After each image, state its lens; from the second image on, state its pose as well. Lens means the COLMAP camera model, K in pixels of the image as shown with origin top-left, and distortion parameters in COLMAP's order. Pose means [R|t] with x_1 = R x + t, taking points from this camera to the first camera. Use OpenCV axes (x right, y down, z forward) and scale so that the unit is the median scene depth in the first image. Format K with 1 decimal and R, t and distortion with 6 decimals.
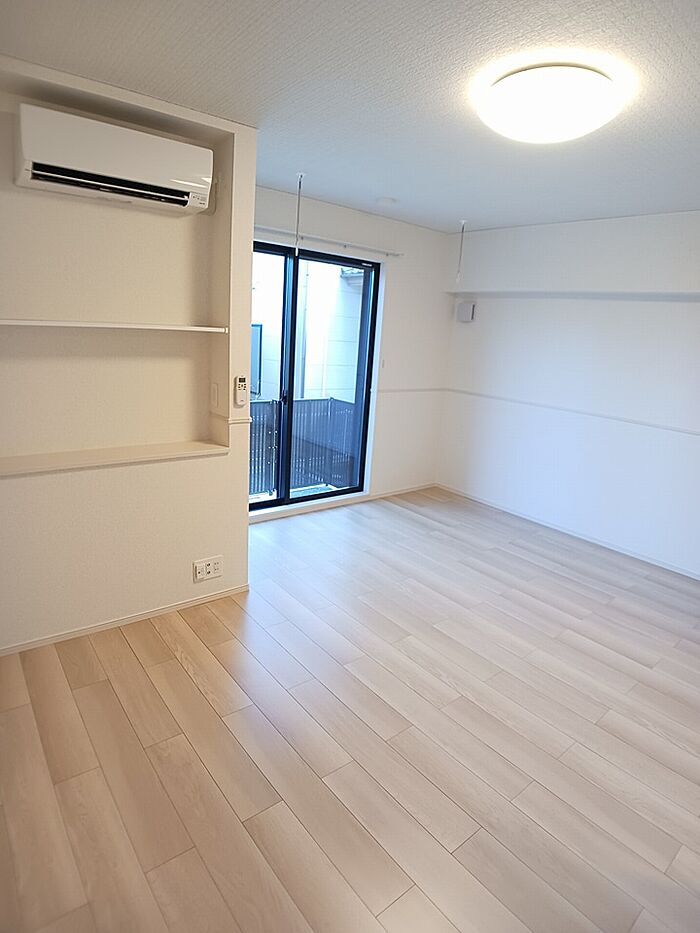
lens RADIAL K [[522.7, 0, 357.2], [0, 522.7, 466.7], [0, 0, 1]] dist [-0.088184, 0.012600]
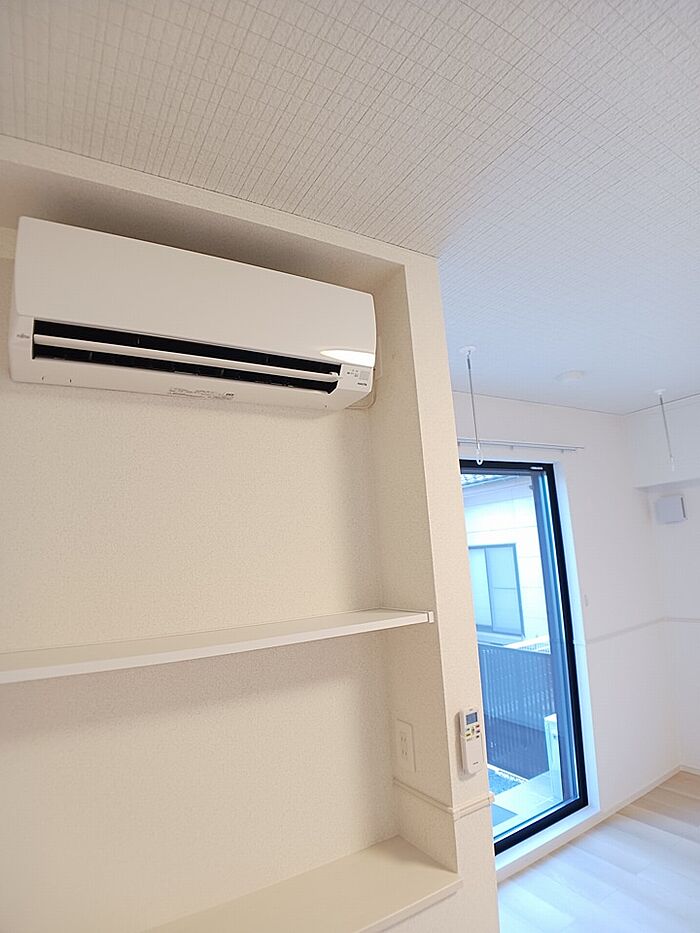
lens RADIAL K [[522.7, 0, 357.2], [0, 522.7, 466.7], [0, 0, 1]] dist [-0.088184, 0.012600]
pose [[0.980871, -0.155141, -0.117574, -0.245332], [0.094599, 0.907782, -0.408635, -0.203645], [0.170127, 0.389696, 0.905093, 0.504933]]
